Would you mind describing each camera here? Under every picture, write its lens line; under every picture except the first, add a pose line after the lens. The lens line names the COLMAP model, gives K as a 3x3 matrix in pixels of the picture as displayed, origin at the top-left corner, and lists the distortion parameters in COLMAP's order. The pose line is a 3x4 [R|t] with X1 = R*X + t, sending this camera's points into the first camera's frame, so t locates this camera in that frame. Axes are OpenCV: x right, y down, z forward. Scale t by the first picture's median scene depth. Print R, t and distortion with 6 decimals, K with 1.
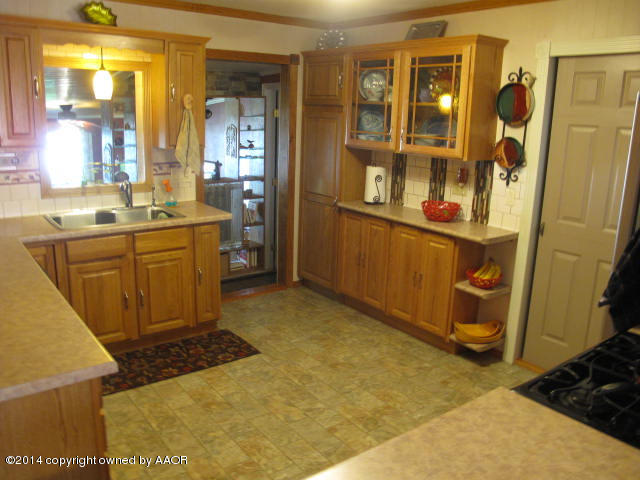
lens RADIAL K [[528.0, 0, 326.0], [0, 528.0, 238.2], [0, 0, 1]] dist [-0.140651, 0.102640]
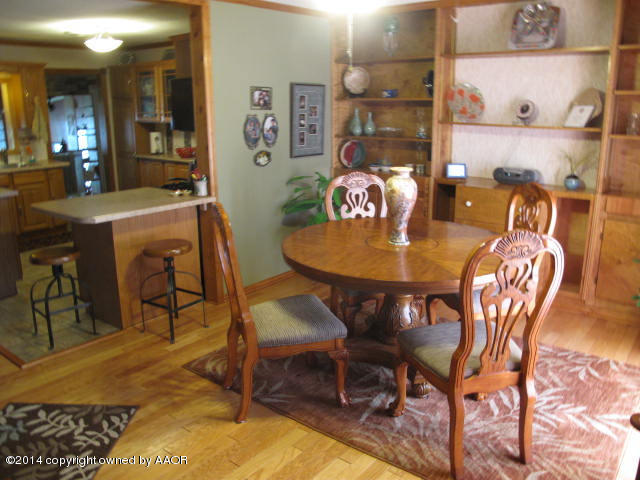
lens RADIAL K [[528.0, 0, 326.0], [0, 528.0, 238.2], [0, 0, 1]] dist [-0.140651, 0.102640]
pose [[0.968780, -0.098623, 0.227461, 0.216732], [0.092132, 0.994982, 0.039008, 0.195995], [-0.230167, -0.016834, 0.973006, -0.793596]]
